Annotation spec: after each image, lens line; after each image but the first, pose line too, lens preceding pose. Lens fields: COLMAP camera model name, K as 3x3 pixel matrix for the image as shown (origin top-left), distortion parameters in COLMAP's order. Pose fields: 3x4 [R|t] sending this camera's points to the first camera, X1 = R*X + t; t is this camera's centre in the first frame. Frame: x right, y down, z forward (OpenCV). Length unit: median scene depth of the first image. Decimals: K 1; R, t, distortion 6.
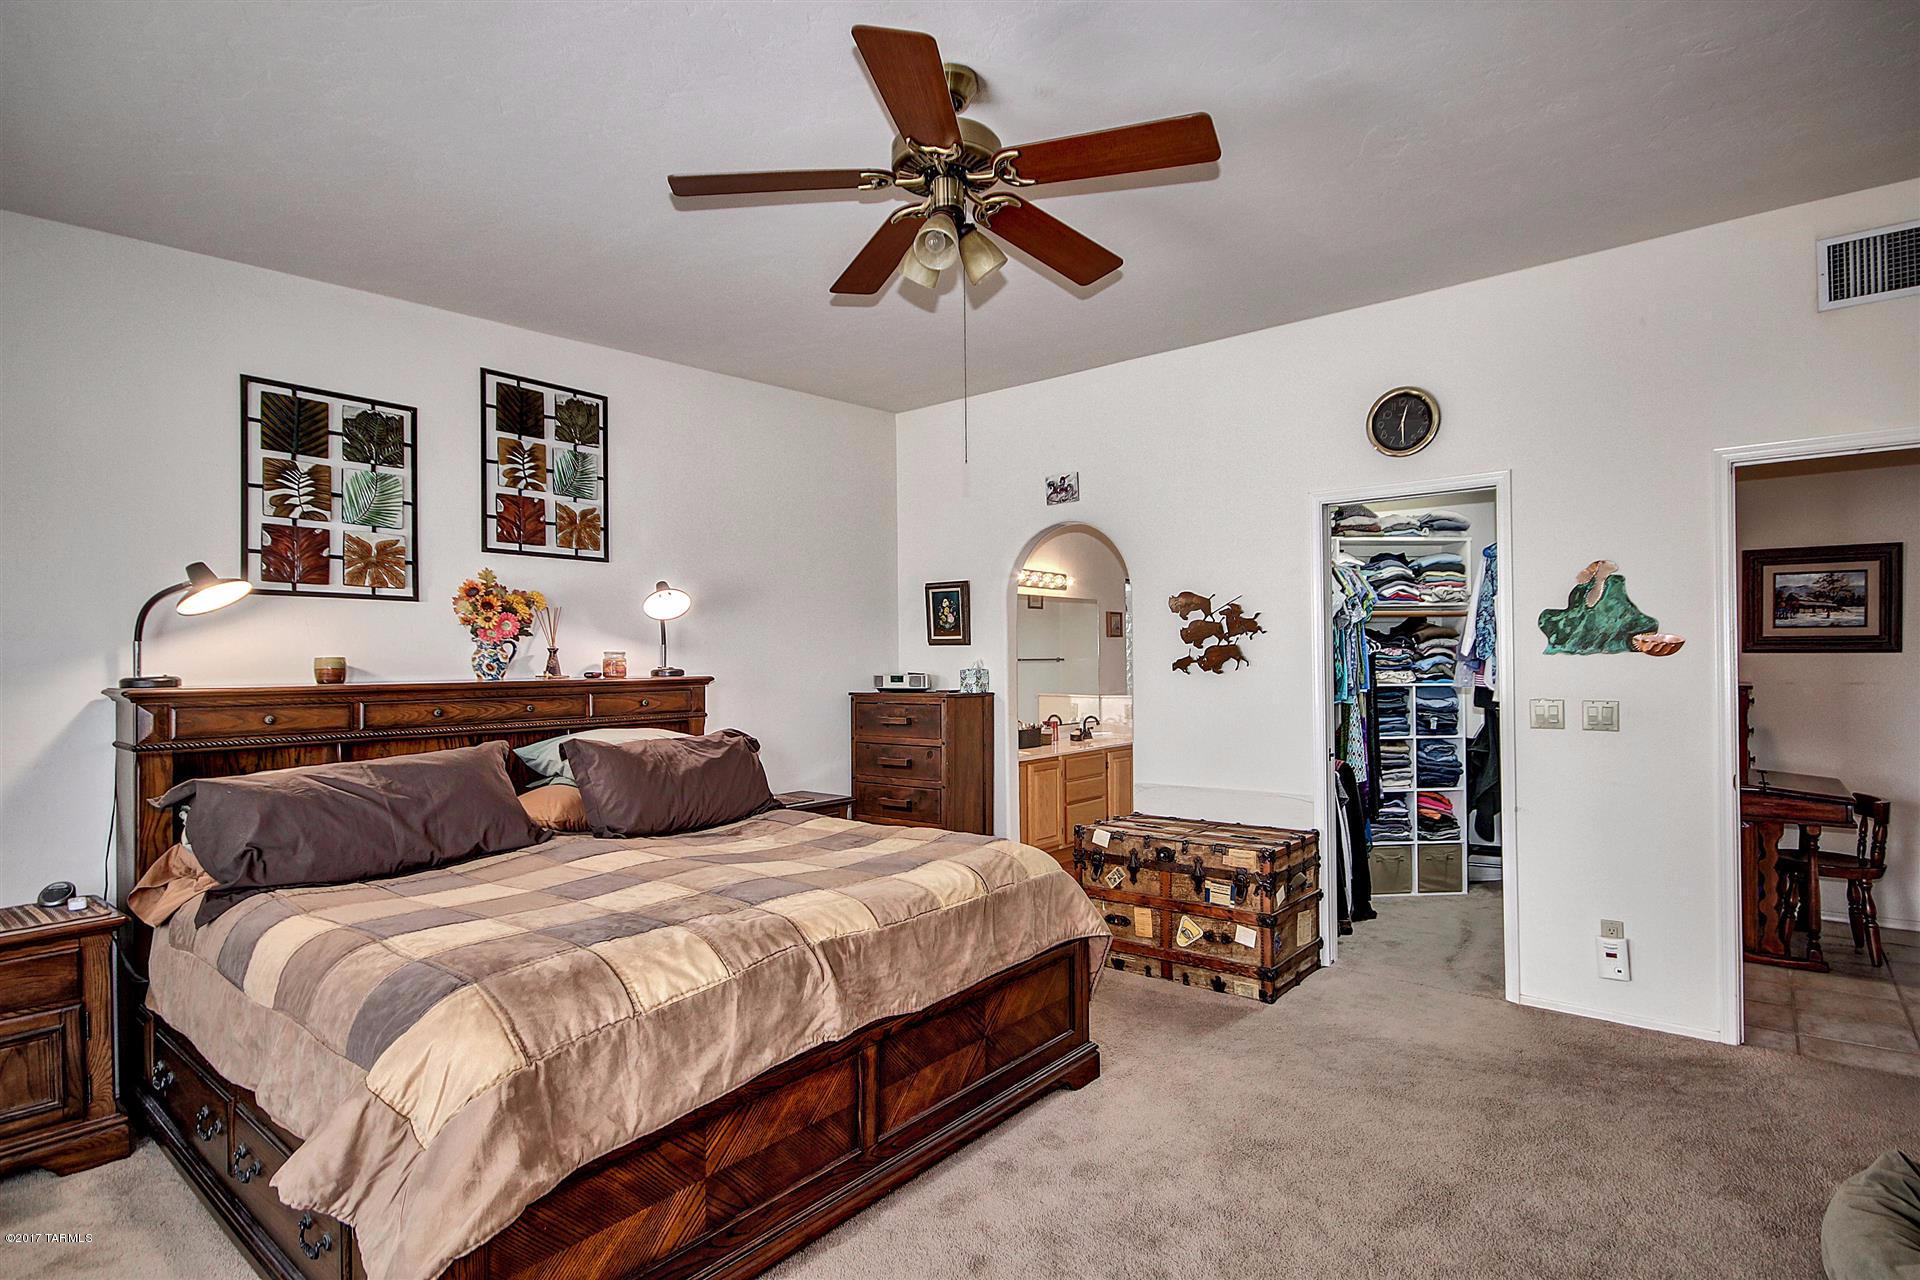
lens RADIAL K [[1016.2, 0, 960.0], [0, 1016.2, 640.0], [0, 0, 1]] dist [0.001356, 0.000169]
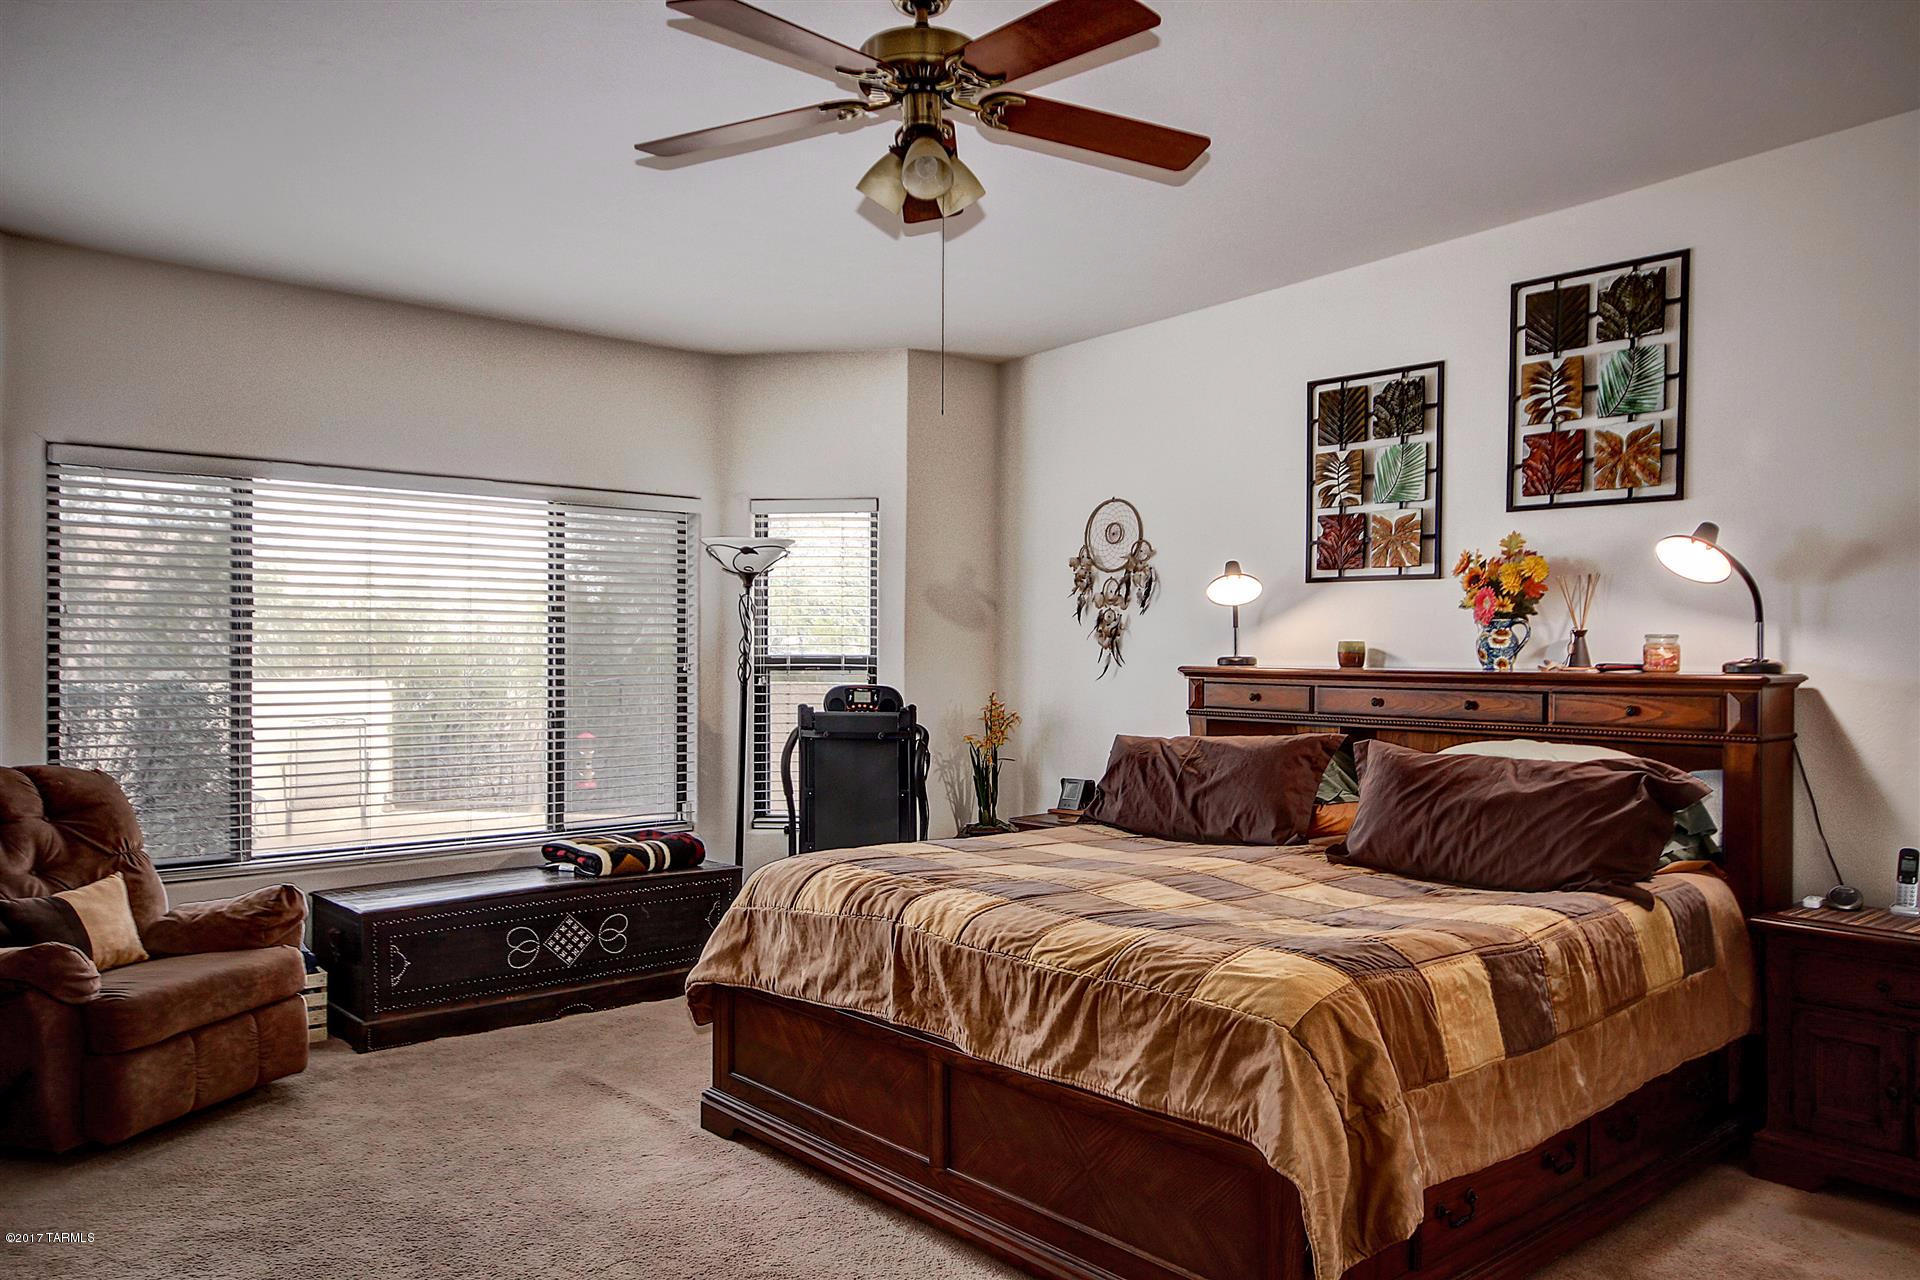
lens RADIAL K [[1408.1, 0, 960.0], [0, 1408.1, 640.0], [0, 0, 1]] dist [-0.000395, 0.060558]
pose [[-0.196549, 0.003867, -0.980486, 0.726233], [0.019201, 0.999816, 0.000094, 0.007285], [0.980306, -0.018808, -0.196587, 0.789711]]
